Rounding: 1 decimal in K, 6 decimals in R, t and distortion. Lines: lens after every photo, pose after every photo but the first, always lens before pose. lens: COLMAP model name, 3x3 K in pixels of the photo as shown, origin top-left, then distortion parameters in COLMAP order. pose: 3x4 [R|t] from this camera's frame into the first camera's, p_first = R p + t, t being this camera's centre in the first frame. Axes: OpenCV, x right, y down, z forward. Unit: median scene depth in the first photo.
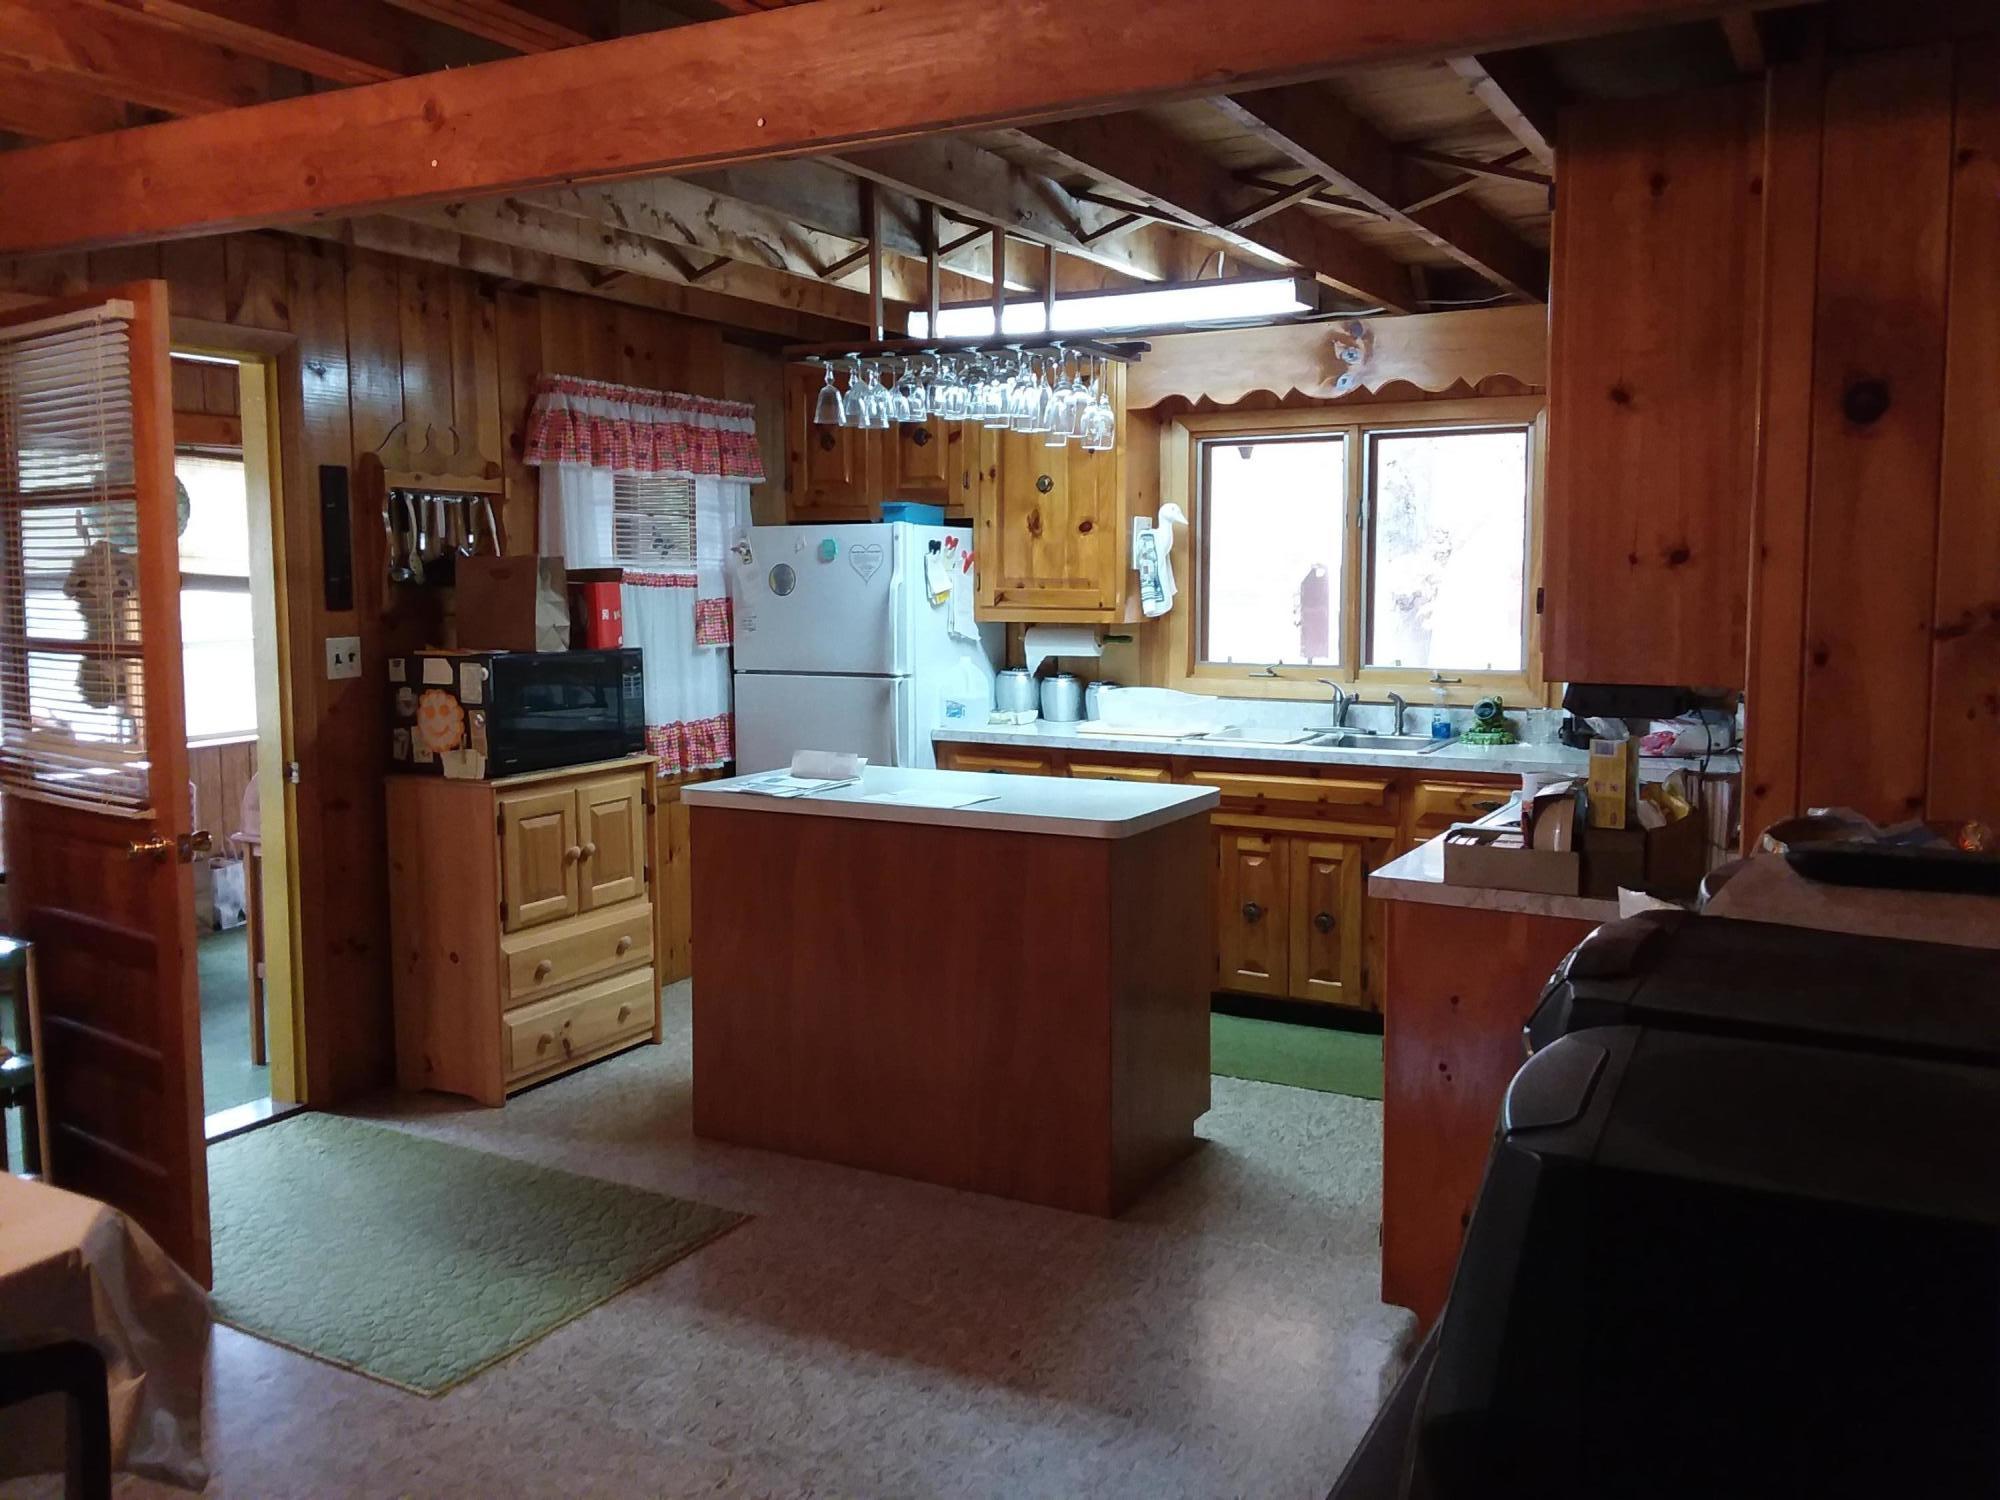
lens RADIAL K [[1611.4, 0, 1009.5], [0, 1611.4, 698.6], [0, 0, 1]] dist [0.127740, -0.207166]
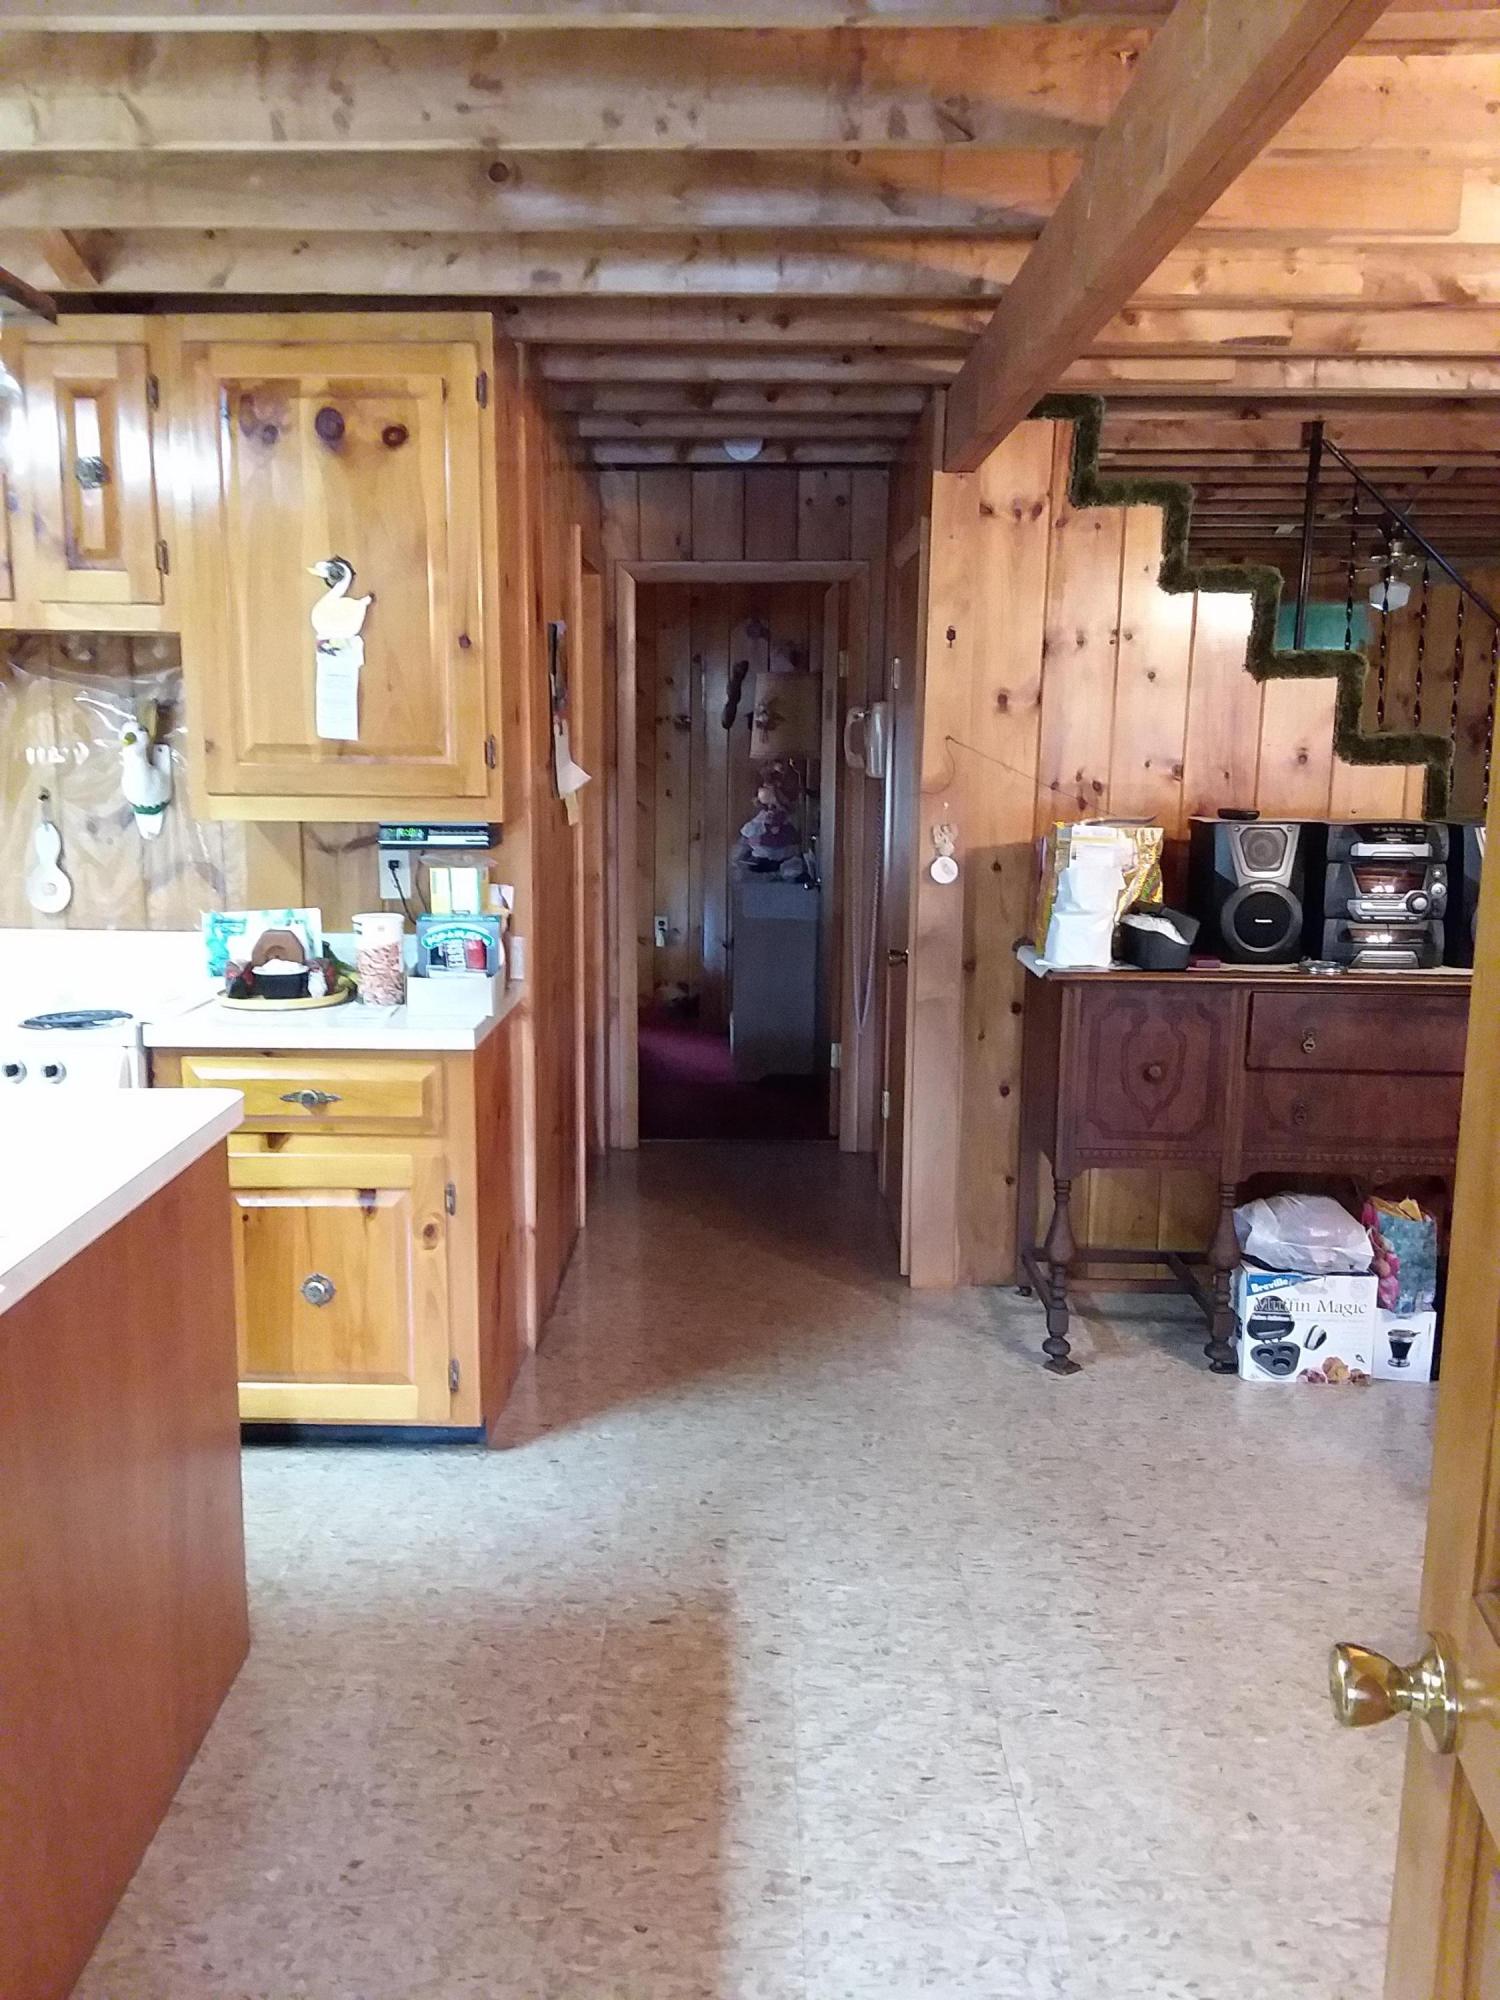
lens RADIAL K [[1611.4, 0, 688.5], [0, 1611.4, 1002.4], [0, 0, 1]] dist [0.127740, -0.207166]
pose [[-0.440921, -0.153436, 0.884334, -0.421649], [0.072469, 0.975977, 0.205468, -0.060094], [-0.894616, 0.154682, -0.419209, 0.752348]]
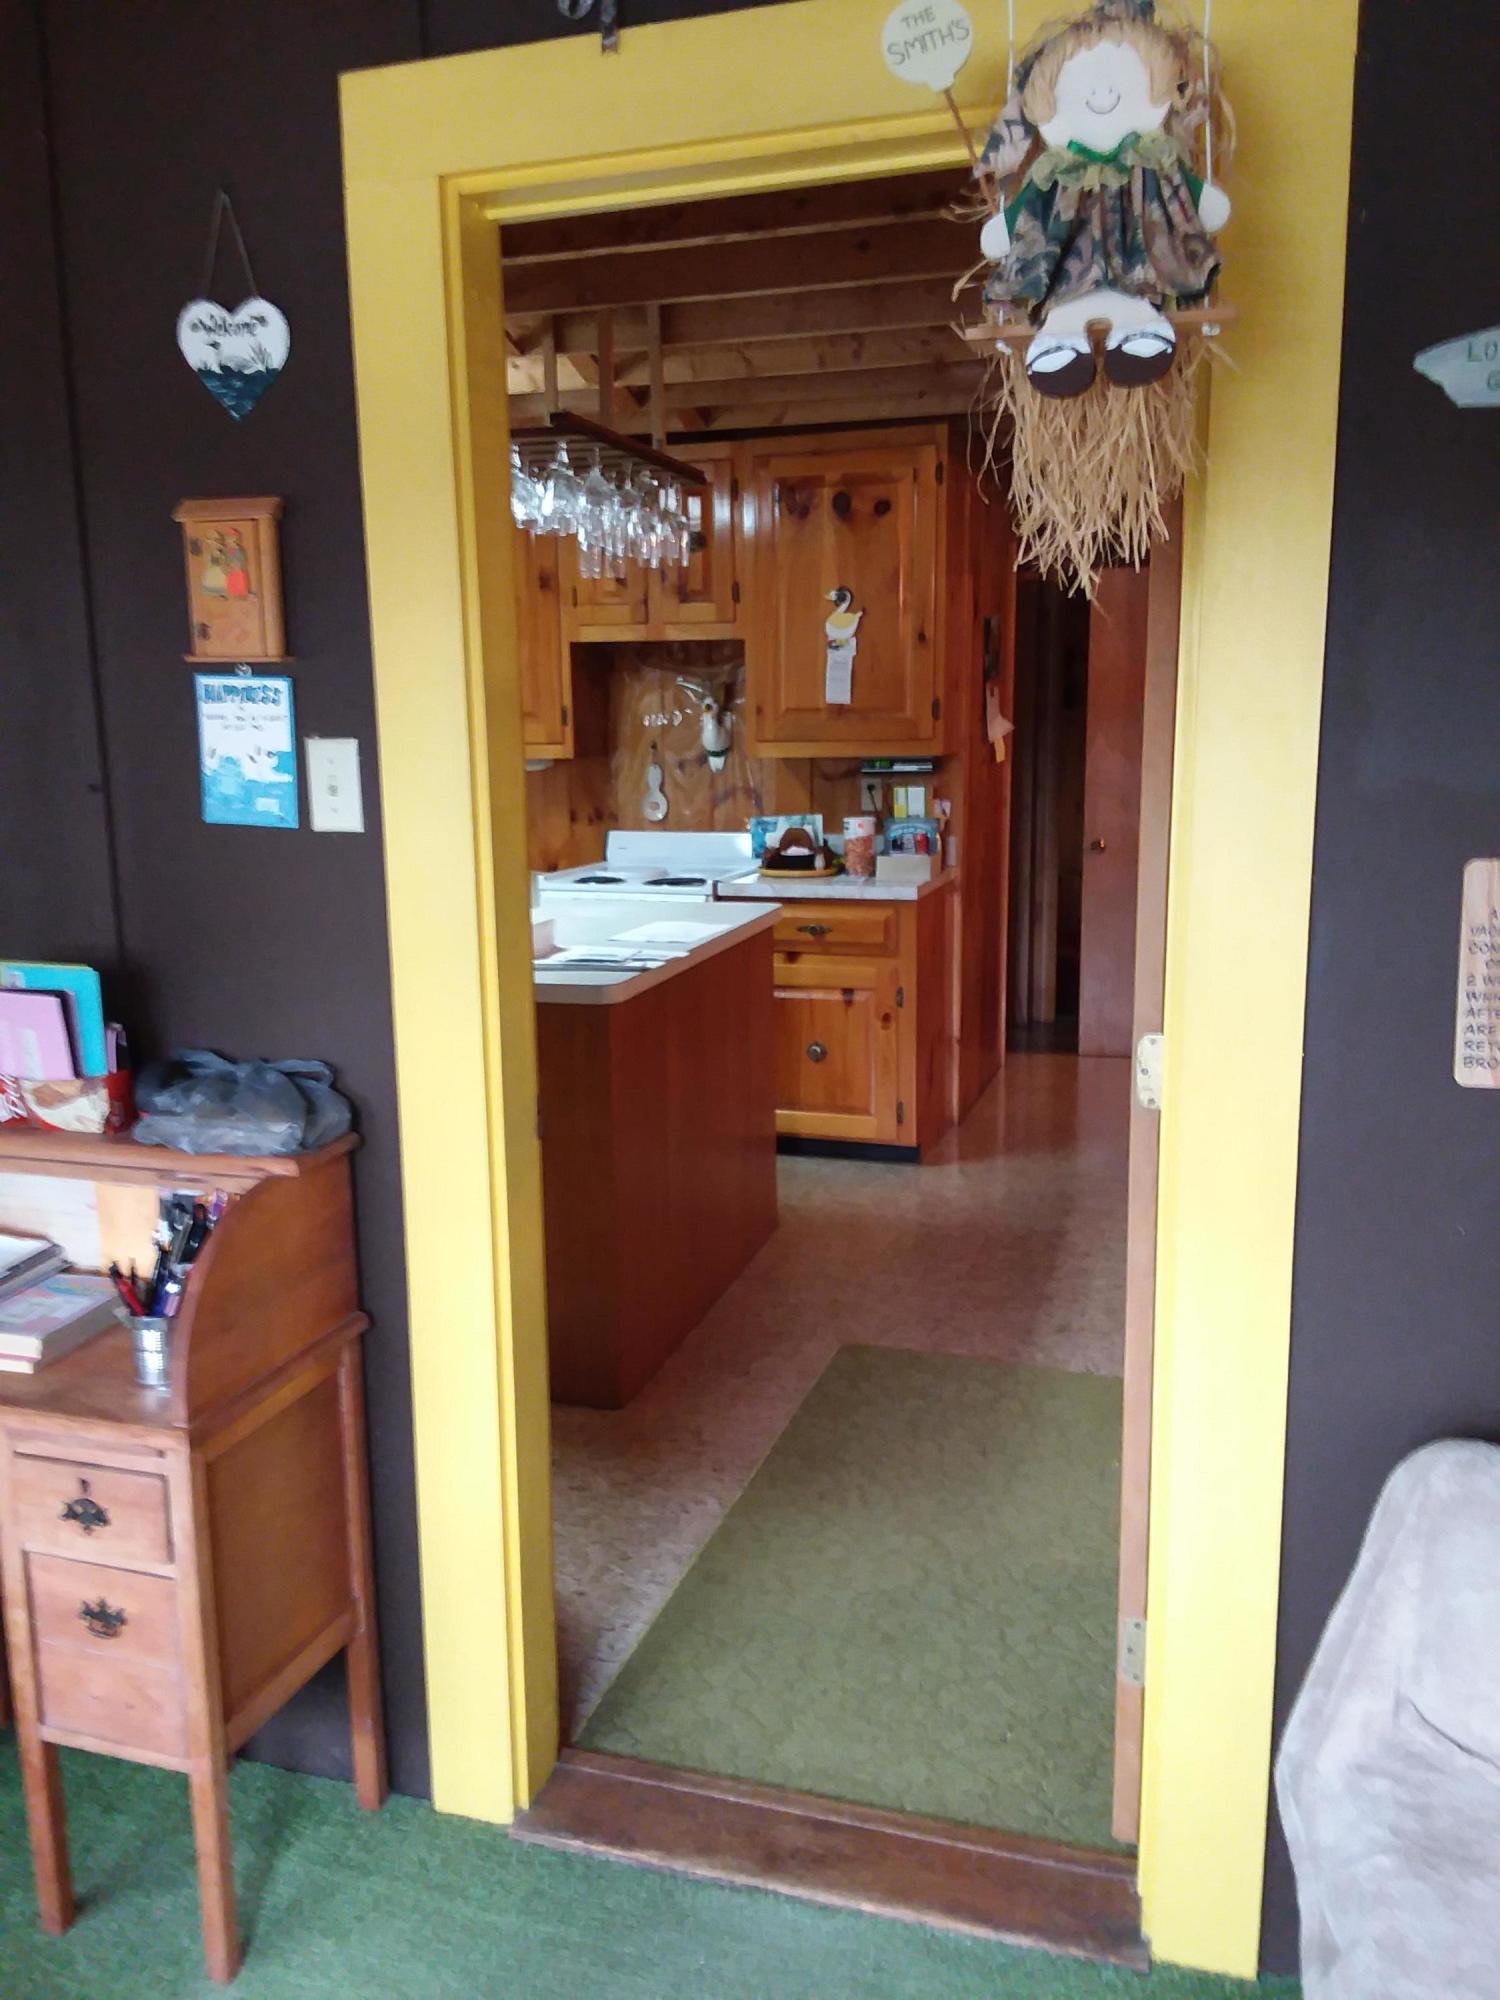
lens RADIAL K [[1611.4, 0, 688.5], [0, 1611.4, 1002.4], [0, 0, 1]] dist [0.127740, -0.207166]
pose [[-0.163922, -0.178697, 0.970153, -0.752676], [0.102988, 0.974982, 0.196988, -0.066034], [-0.981083, 0.132205, -0.141417, 0.844213]]
